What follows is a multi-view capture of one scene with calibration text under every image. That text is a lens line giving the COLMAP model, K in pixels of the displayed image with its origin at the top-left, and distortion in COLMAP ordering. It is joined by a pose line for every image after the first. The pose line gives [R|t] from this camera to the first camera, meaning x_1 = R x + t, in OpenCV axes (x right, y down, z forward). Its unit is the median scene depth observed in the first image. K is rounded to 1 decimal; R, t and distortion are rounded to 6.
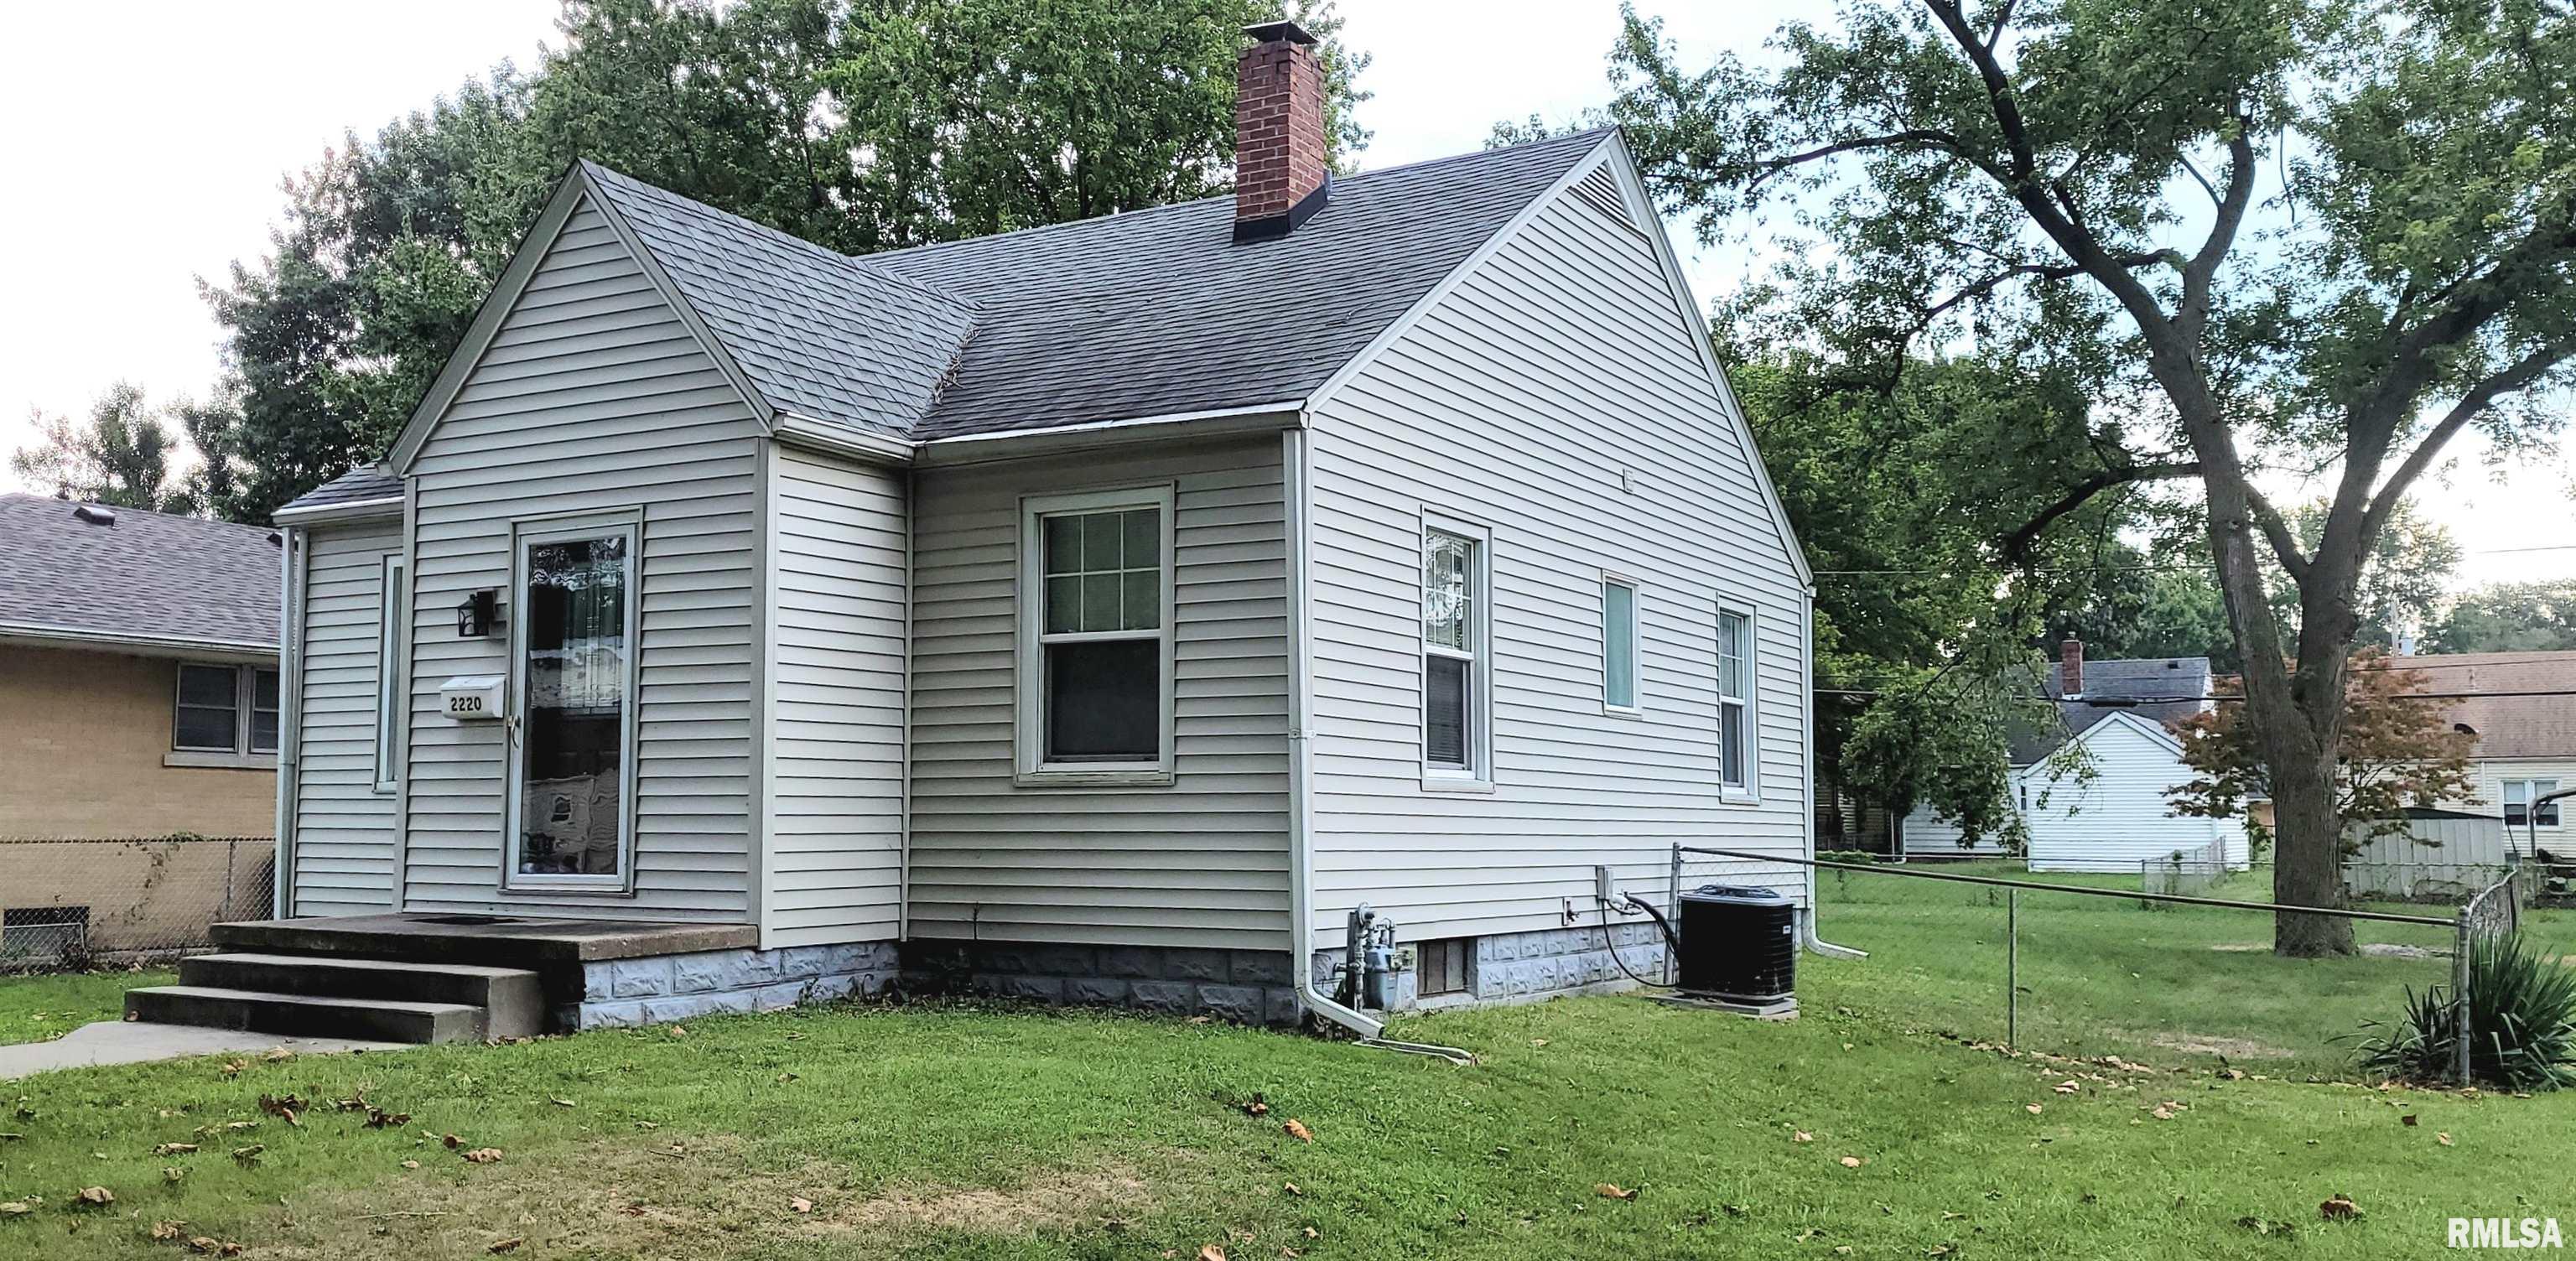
lens RADIAL K [[2161.4, 0, 1285.0], [0, 2161.4, 626.2], [0, 0, 1]] dist [0.016751, -0.000378]
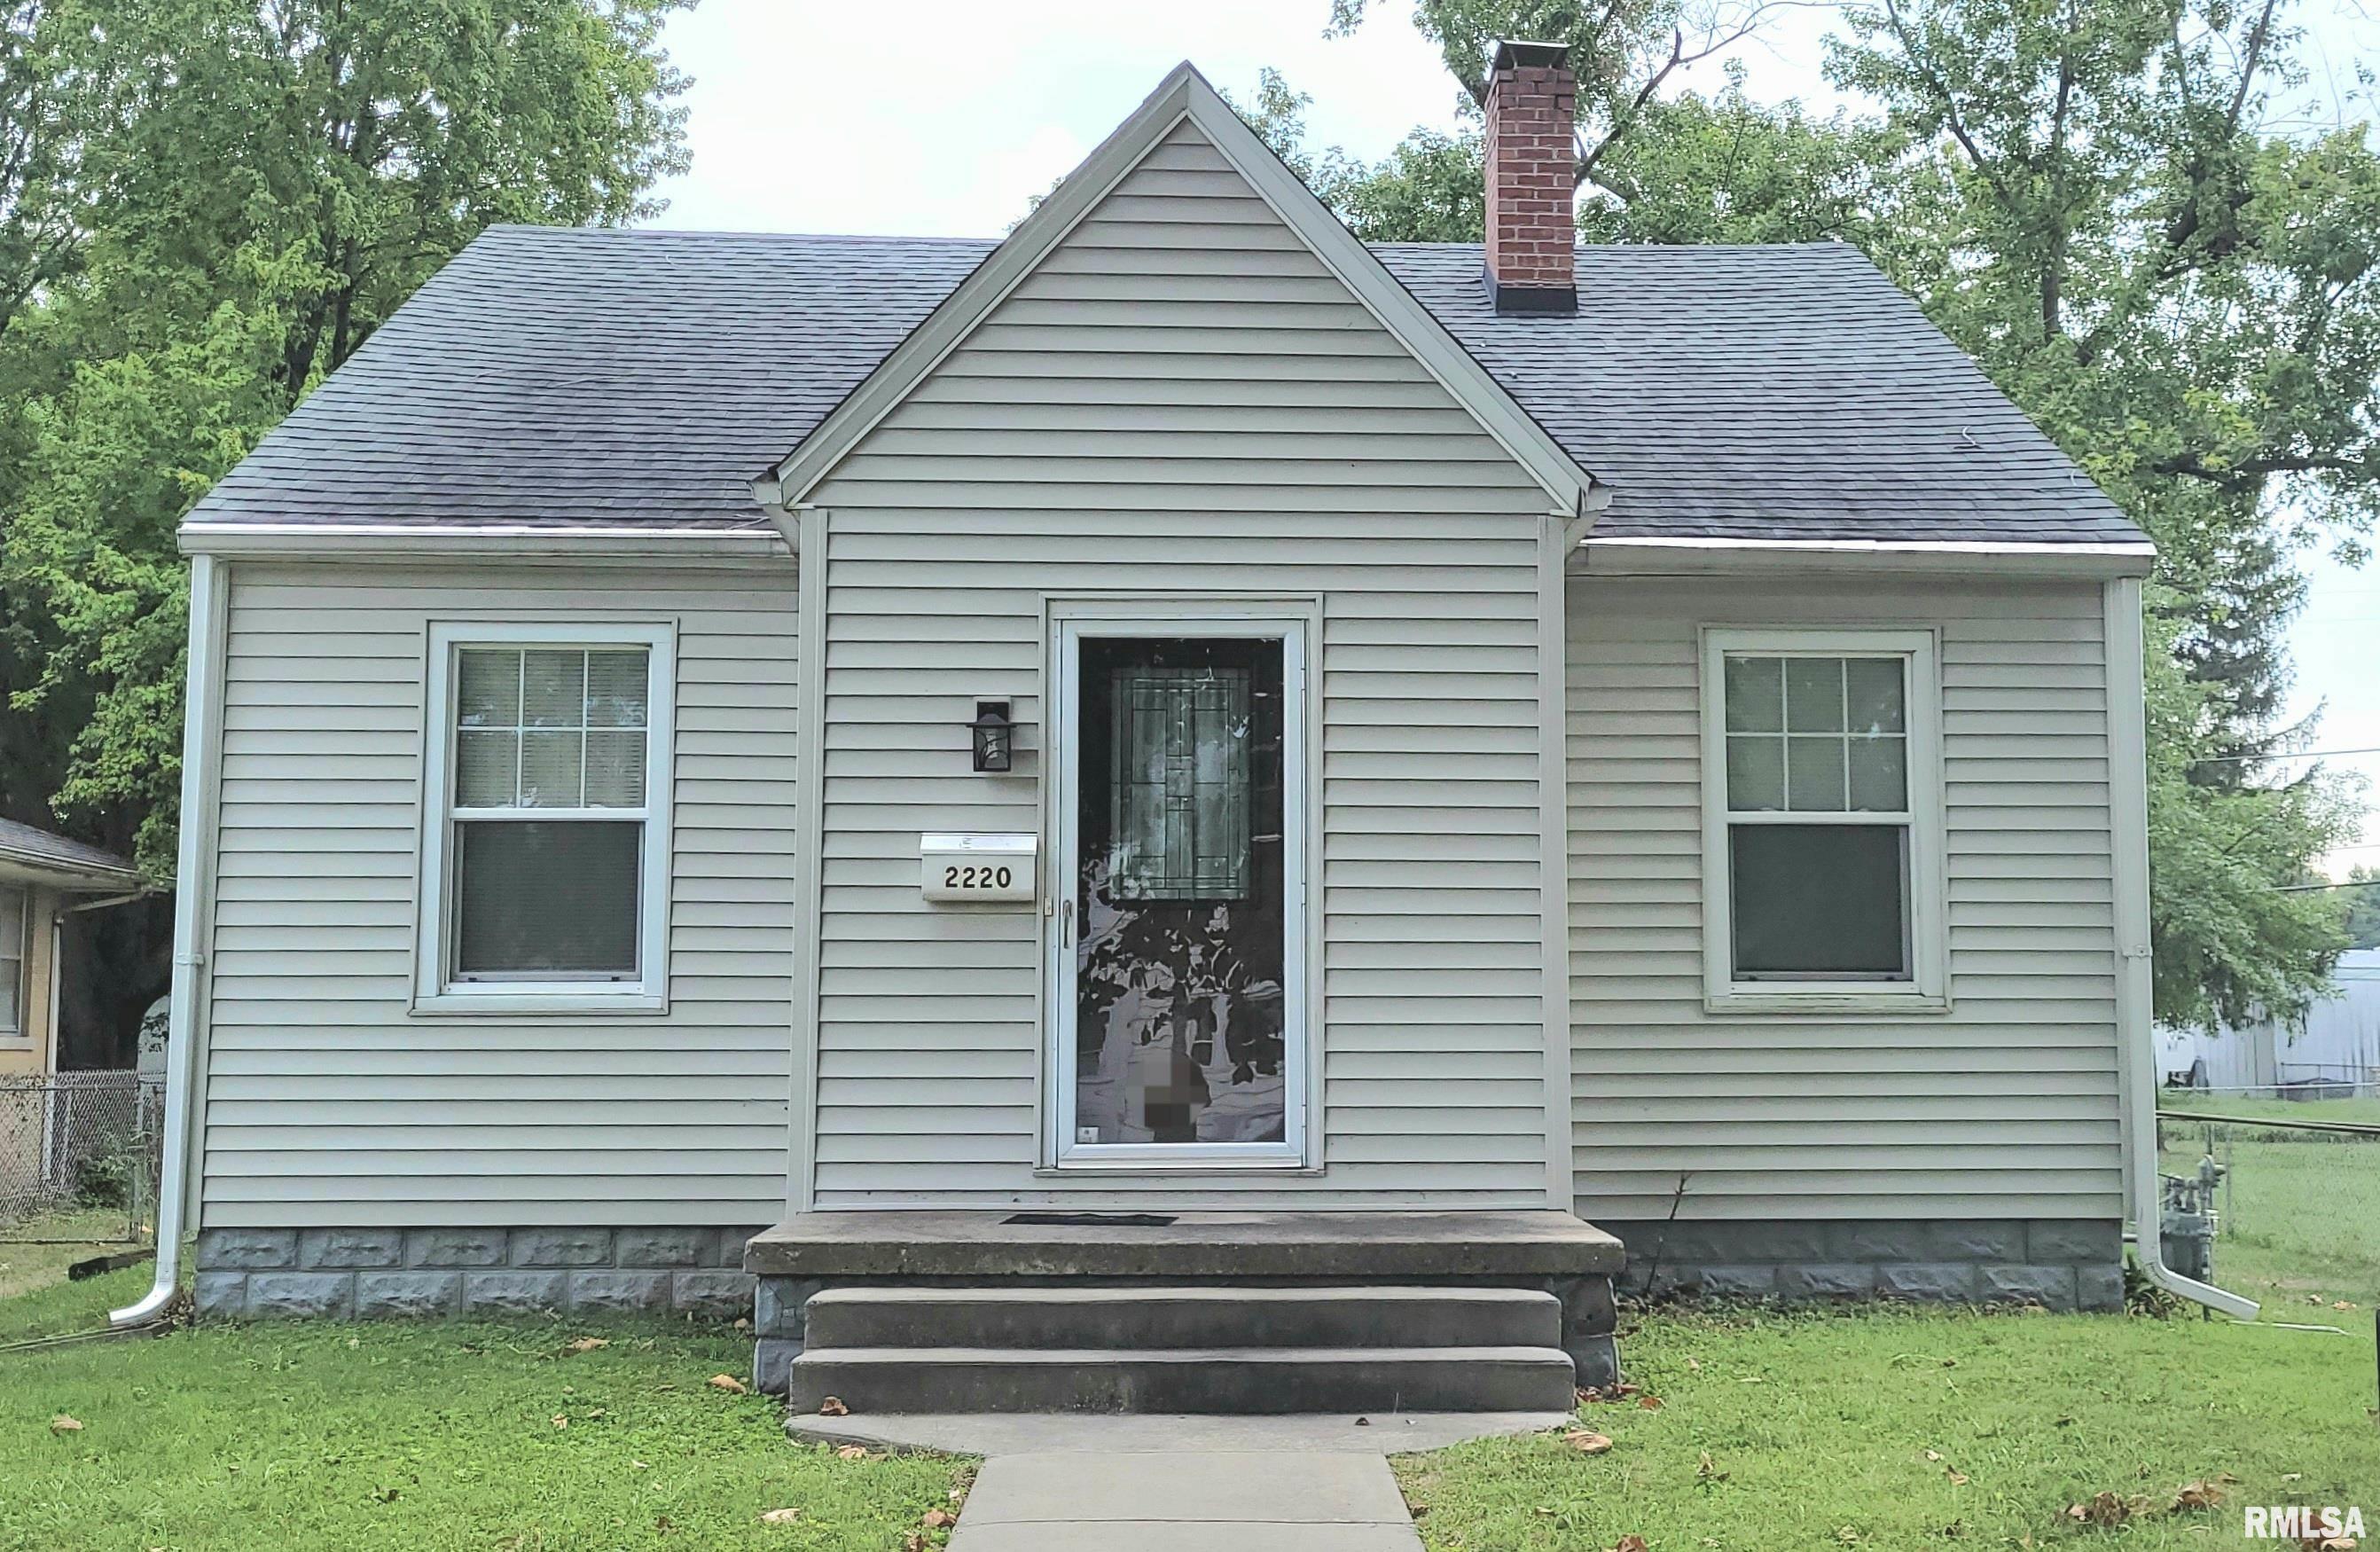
lens RADIAL K [[2641.2, 0, 1191.1], [0, 2641.2, 772.9], [0, 0, 1]] dist [0.037476, 0.000000]
pose [[0.832273, 0.054506, 0.551680, -0.783609], [-0.044408, 0.998512, -0.031658, 0.028159], [-0.552585, 0.001849, 0.833455, 0.334330]]
